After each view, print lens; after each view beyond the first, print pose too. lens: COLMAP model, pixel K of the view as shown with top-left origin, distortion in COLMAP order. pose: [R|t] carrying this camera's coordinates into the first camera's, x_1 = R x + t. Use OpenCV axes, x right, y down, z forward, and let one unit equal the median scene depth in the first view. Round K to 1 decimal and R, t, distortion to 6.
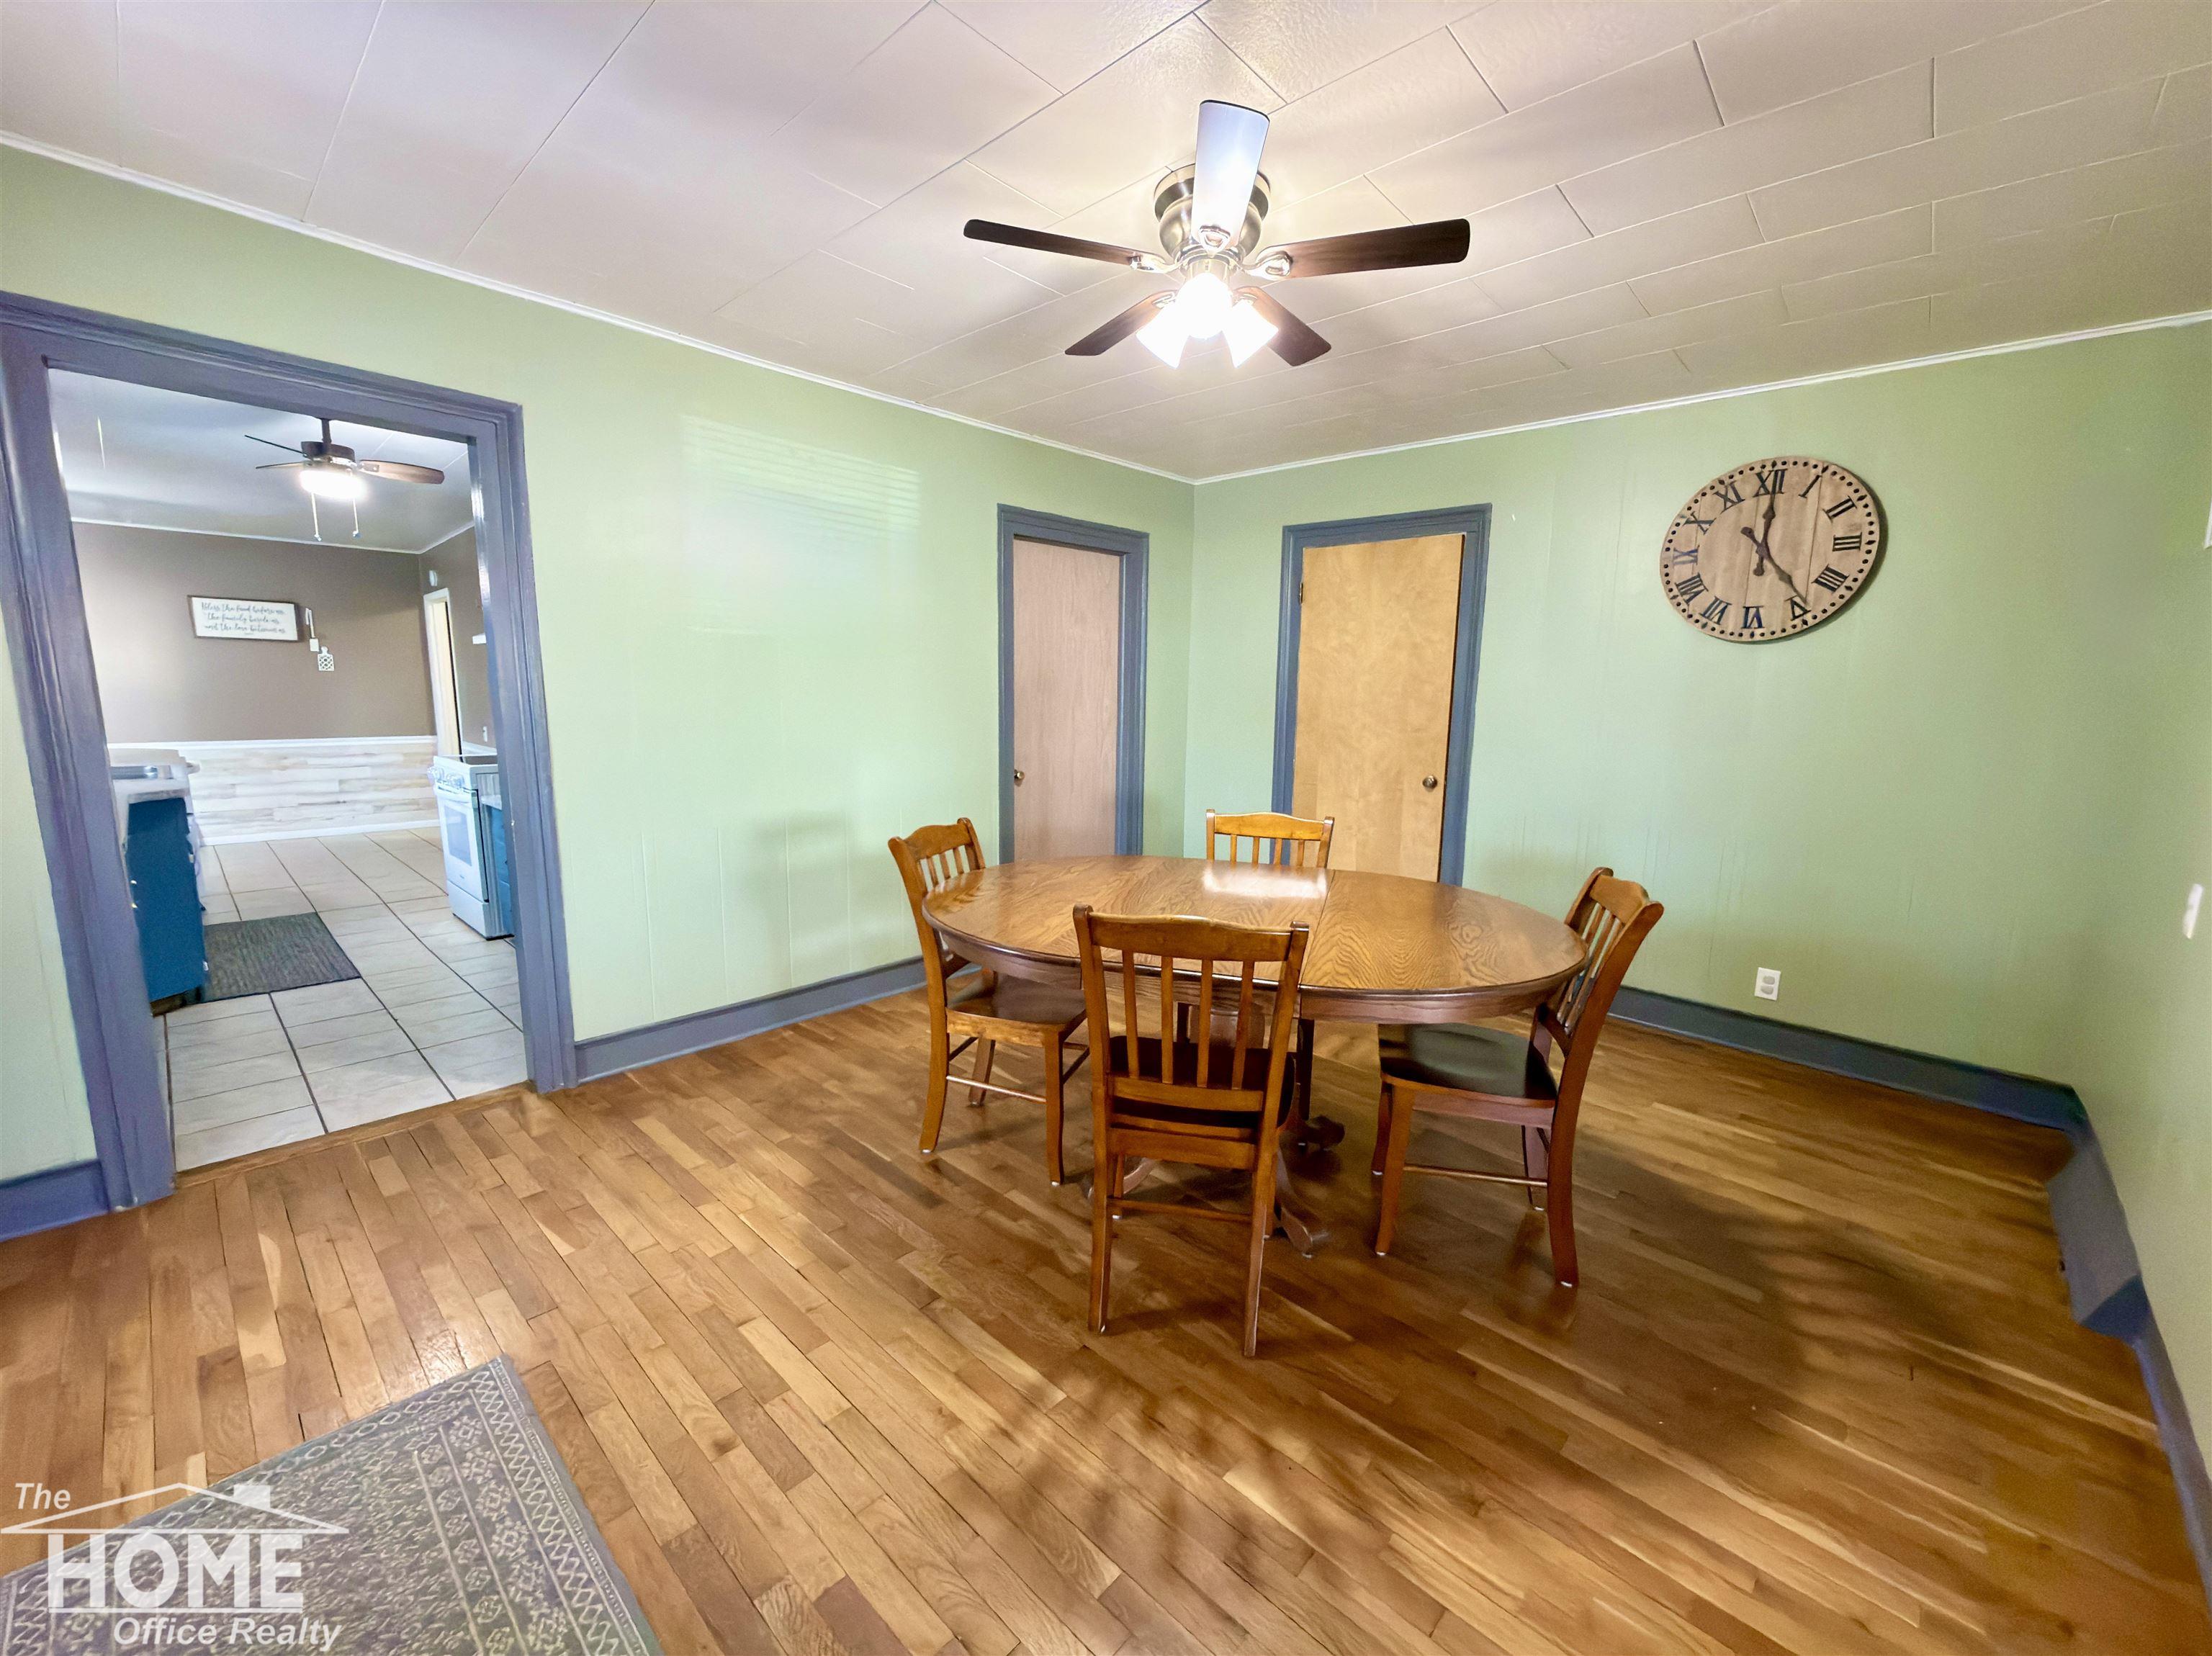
lens RADIAL K [[877.6, 0, 1098.7], [0, 877.6, 834.9], [0, 0, 1]] dist [-0.000504, 0.000136]
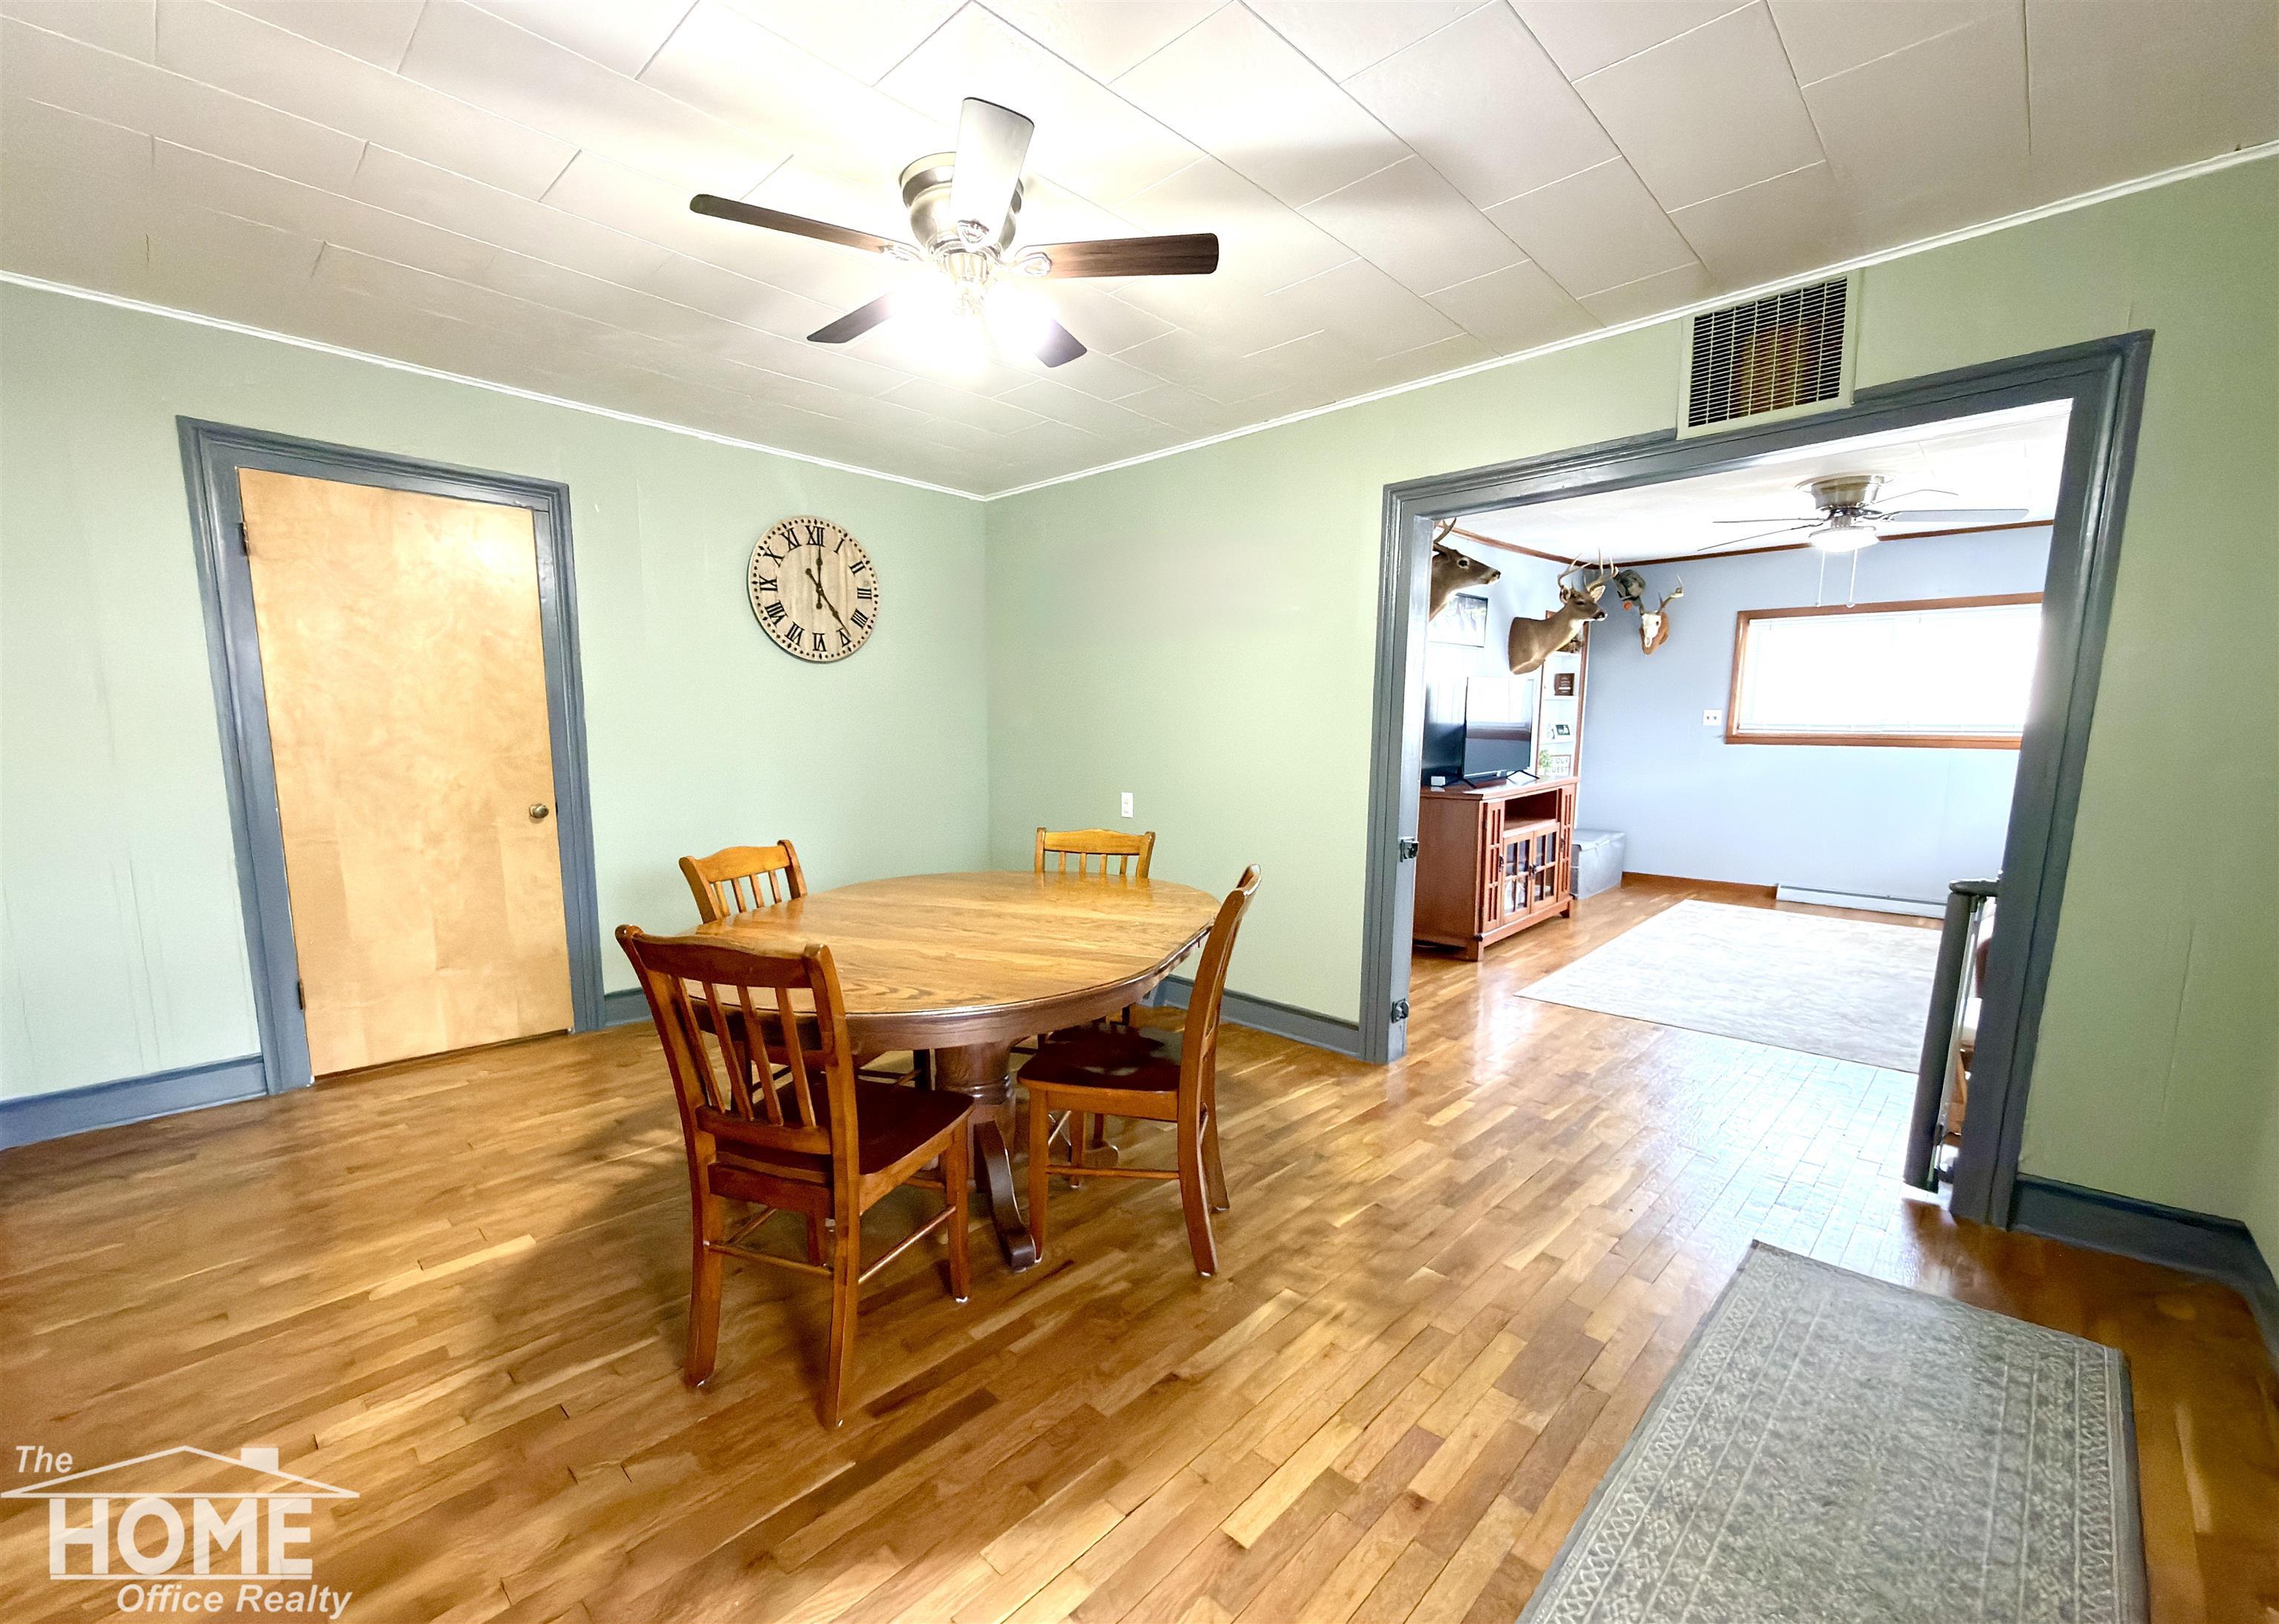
lens RADIAL K [[931.4, 0, 1145.0], [0, 931.4, 850.3], [0, 0, 1]] dist [-0.001220, 0.000260]
pose [[0.021031, -0.157465, 0.987301, -0.893985], [0.158444, 0.975564, 0.152218, -0.126929], [-0.987144, 0.153231, 0.045467, 0.773389]]
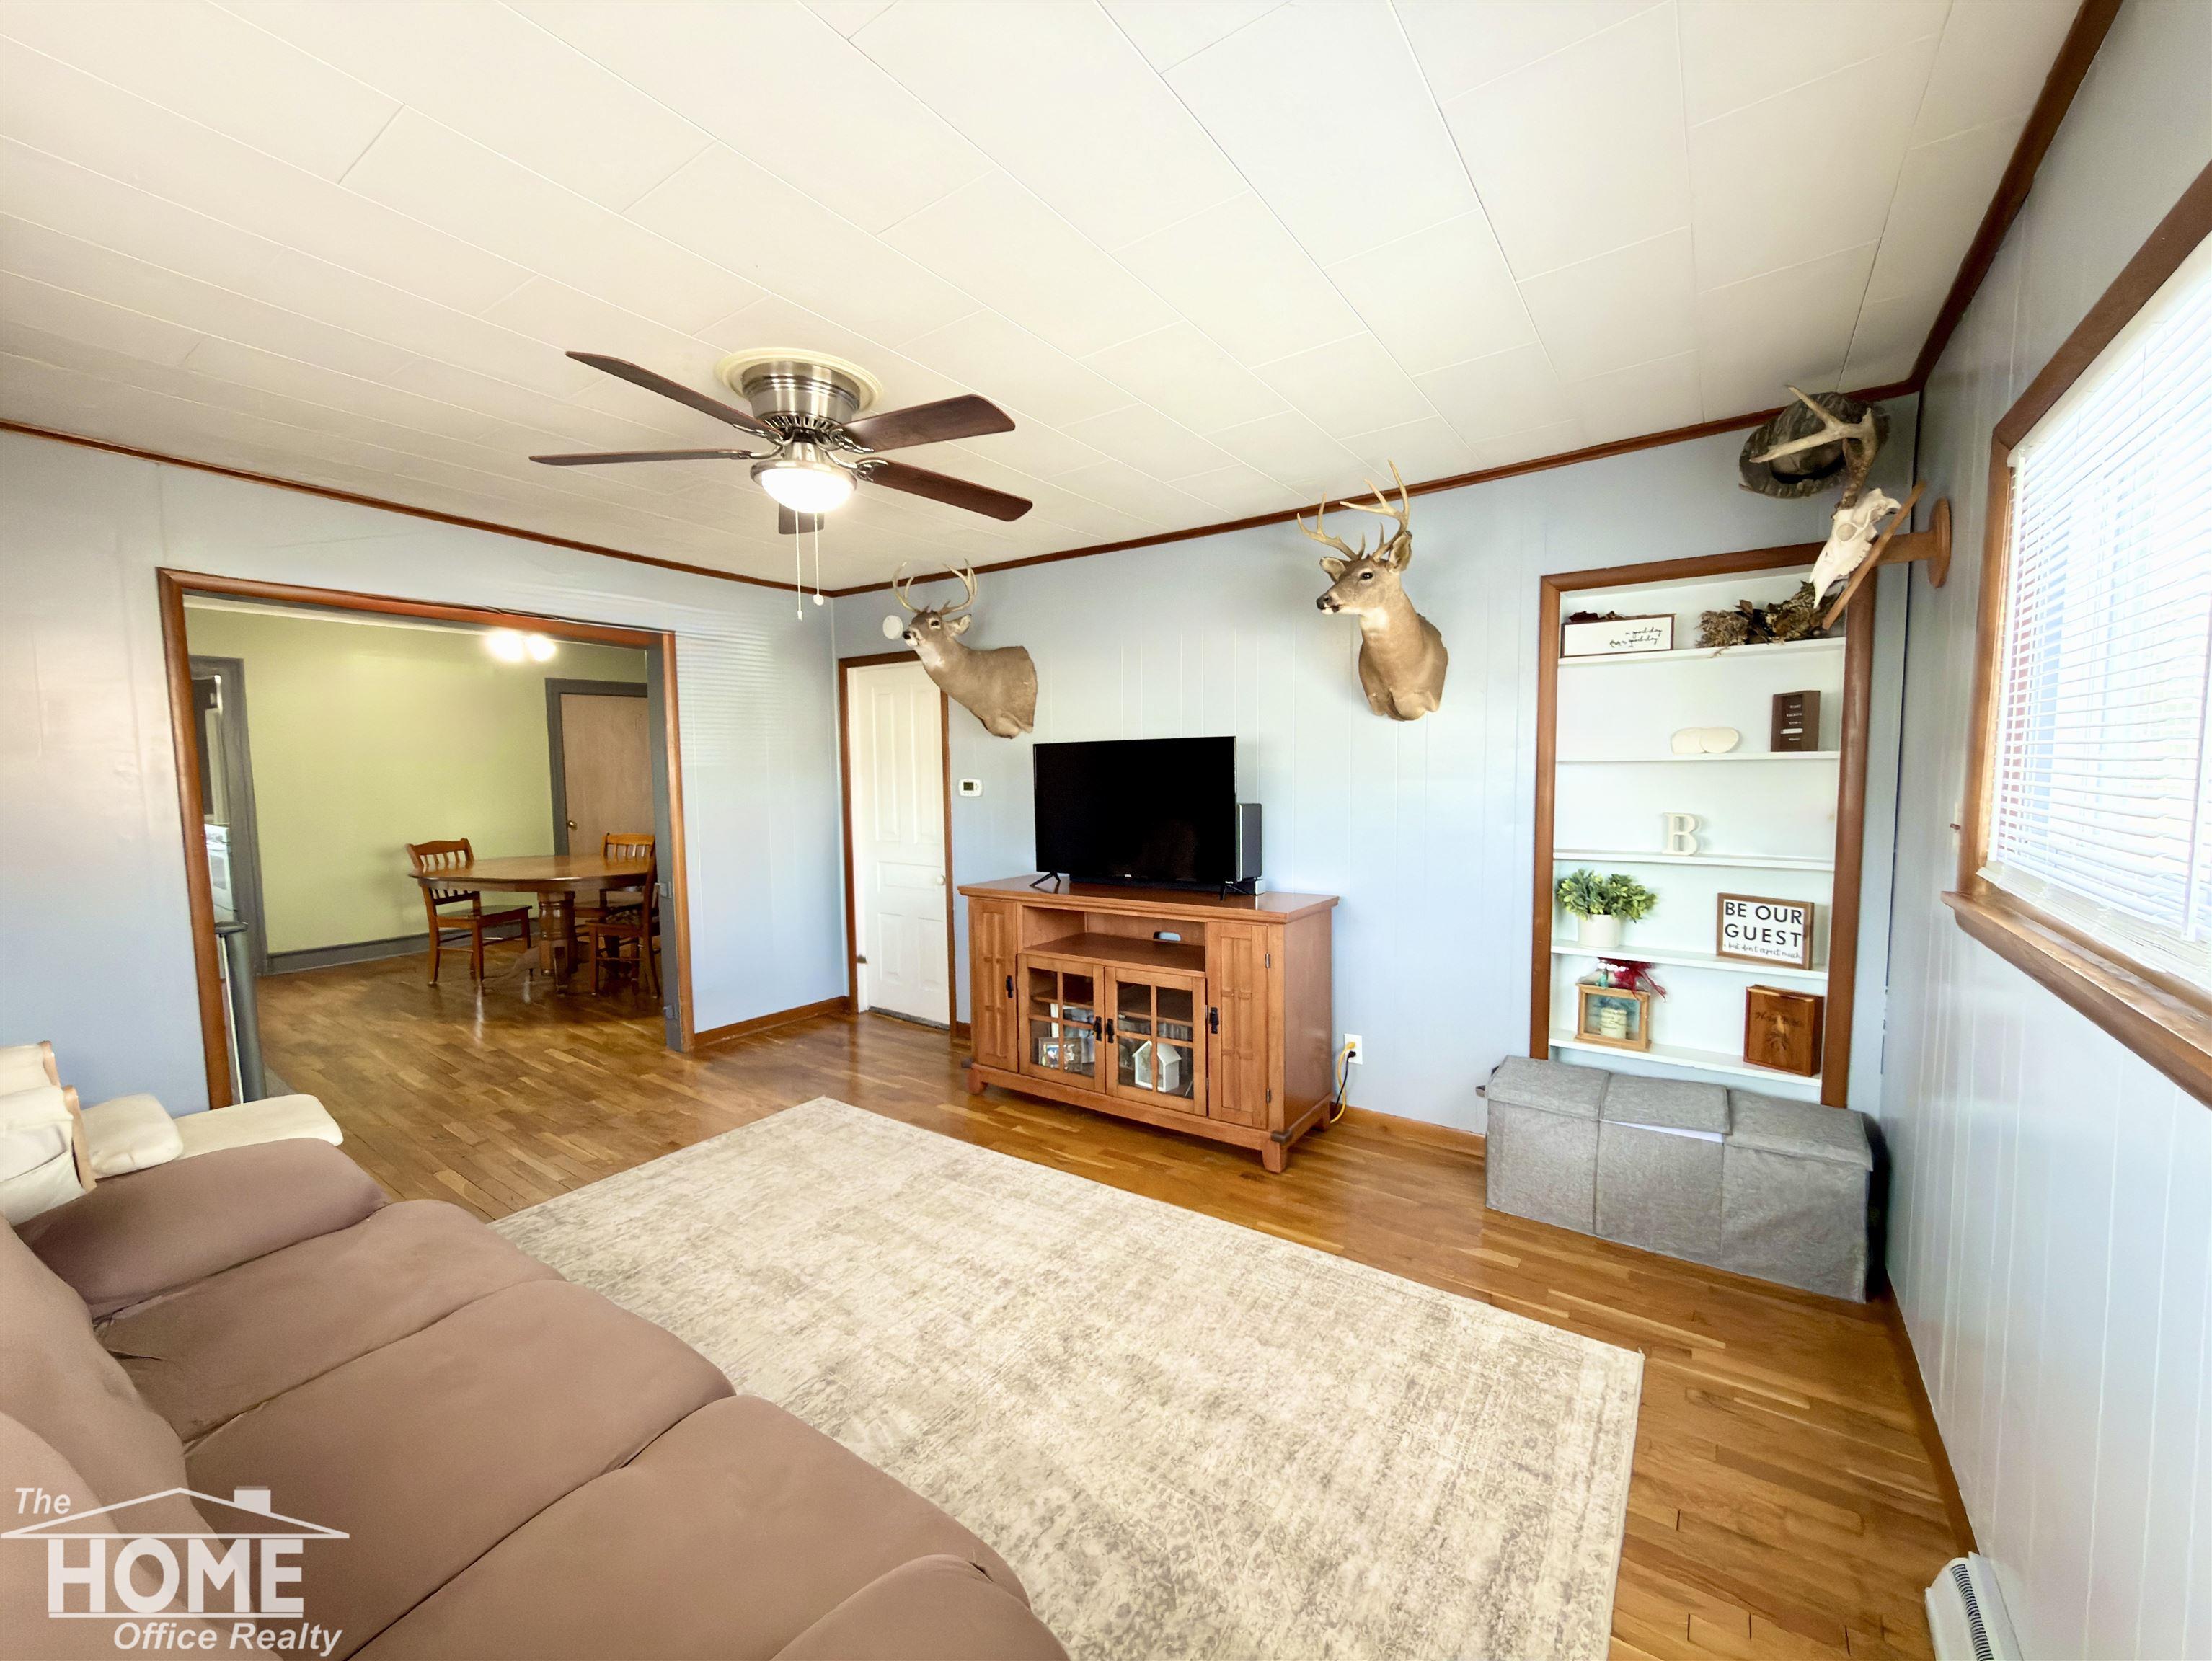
lens RADIAL K [[886.8, 0, 1103.3], [0, 886.8, 832.4], [0, 0, 1]] dist [0.002418, -0.000040]
pose [[0.990859, -0.030947, 0.131306, 1.383773], [0.041202, 0.996247, -0.076117, 0.243931], [-0.128458, 0.080831, 0.988415, -1.712553]]
